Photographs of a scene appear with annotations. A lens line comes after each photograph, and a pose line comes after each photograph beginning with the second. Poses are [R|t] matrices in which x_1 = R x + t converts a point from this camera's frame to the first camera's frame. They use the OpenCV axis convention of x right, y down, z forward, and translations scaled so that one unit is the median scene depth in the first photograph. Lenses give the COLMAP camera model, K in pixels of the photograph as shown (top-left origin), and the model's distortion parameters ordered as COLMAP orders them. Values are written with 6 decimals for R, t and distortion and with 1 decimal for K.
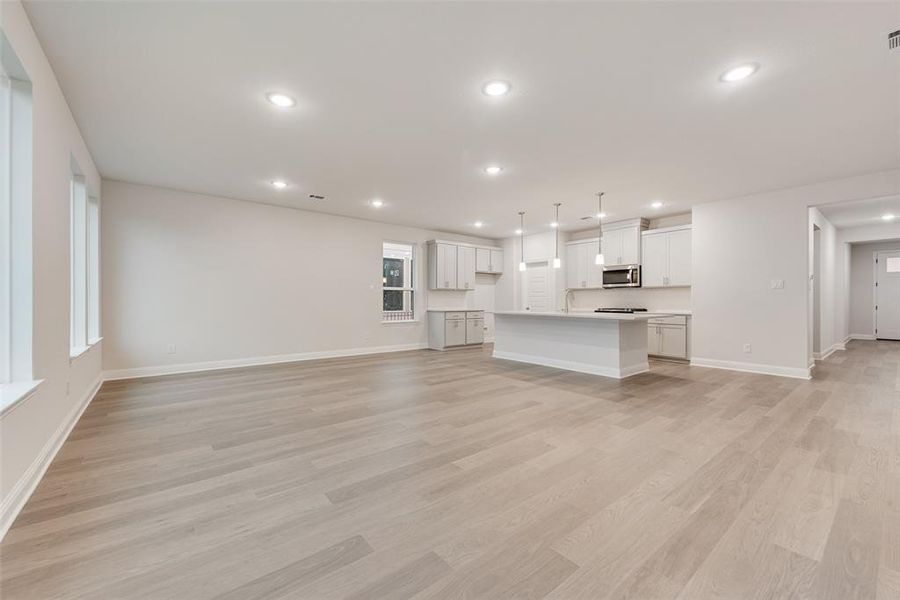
lens RADIAL K [[362.4, 0, 448.8], [0, 362.4, 299.9], [0, 0, 1]] dist [0.012720, -0.005074]
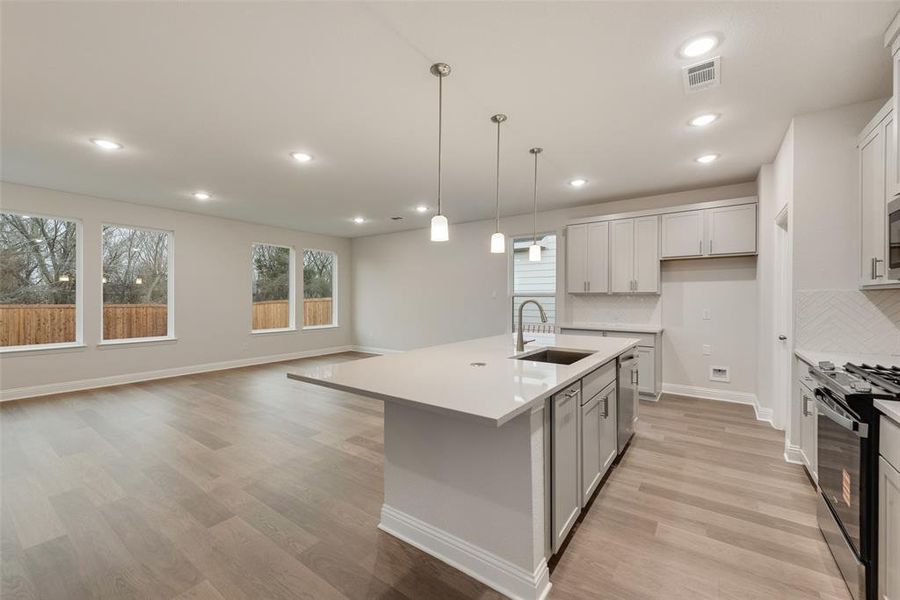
lens RADIAL K [[362.4, 0, 447.9], [0, 362.4, 299.6], [0, 0, 1]] dist [0.012720, -0.005074]
pose [[0.270863, 0.003976, -0.962610, 0.585695], [-0.001873, 0.999992, 0.003603, -0.022304], [0.962616, 0.000827, 0.270868, 0.645296]]
